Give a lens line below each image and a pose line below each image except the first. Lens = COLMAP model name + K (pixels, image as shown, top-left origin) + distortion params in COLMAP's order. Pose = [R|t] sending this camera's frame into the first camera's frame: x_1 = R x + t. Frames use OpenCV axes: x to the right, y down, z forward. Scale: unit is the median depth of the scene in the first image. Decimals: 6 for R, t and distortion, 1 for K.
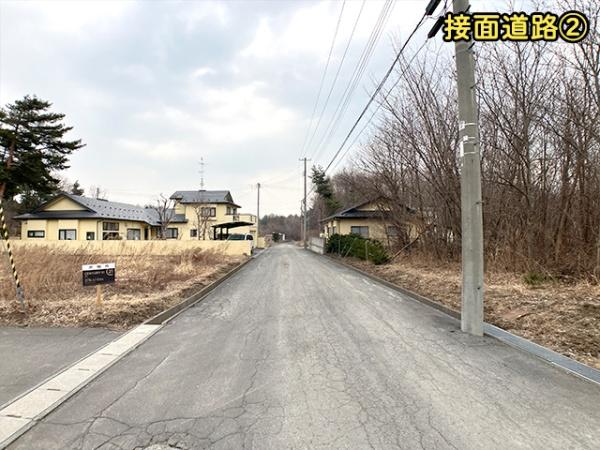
lens RADIAL K [[336.6, 0, 300.5], [0, 336.6, 220.9], [0, 0, 1]] dist [-0.109807, 0.032290]
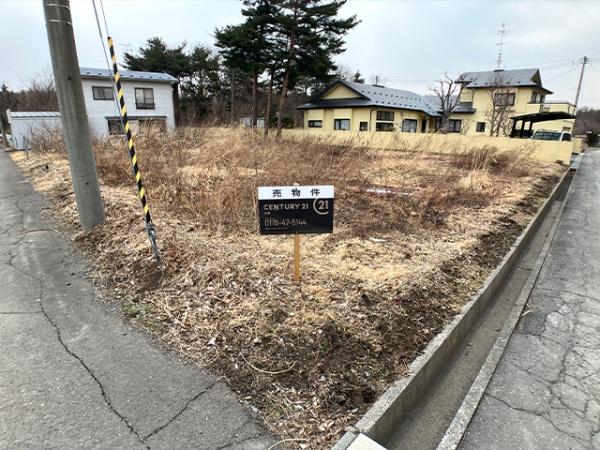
lens RADIAL K [[337.1, 0, 302.6], [0, 337.1, 226.0], [0, 0, 1]] dist [-0.086327, 0.000829]
pose [[0.713226, 0.212324, -0.668002, -0.074121], [0.014809, 0.948240, 0.317209, 0.010855], [0.700778, -0.236134, 0.673165, 0.161773]]
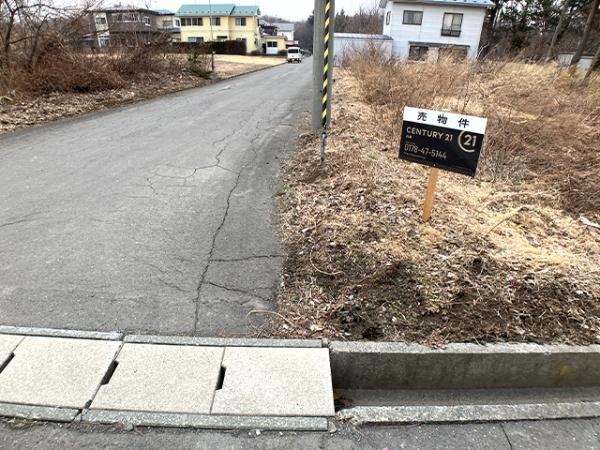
lens RADIAL K [[337.0, 0, 300.0], [0, 337.0, 225.0], [0, 0, 1]] dist [-0.095349, 0.017697]
pose [[-0.046074, 0.475352, -0.878588, -0.055371], [0.012253, 0.879725, 0.475324, 0.016101], [0.998863, 0.011135, -0.046357, 0.196059]]
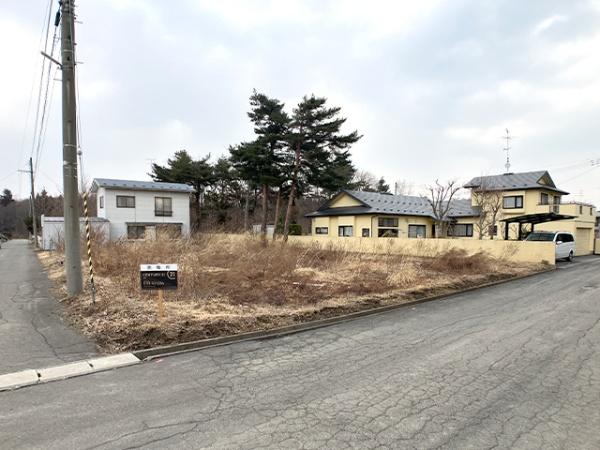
lens RADIAL K [[376.2, 0, 303.8], [0, 376.2, 249.1], [0, 0, 1]] dist [-0.081416, 0.001132]
pose [[0.638575, 0.042888, -0.768363, 0.072076], [0.023140, 0.996924, 0.074877, 0.008091], [0.769211, -0.065595, 0.635619, 0.157821]]
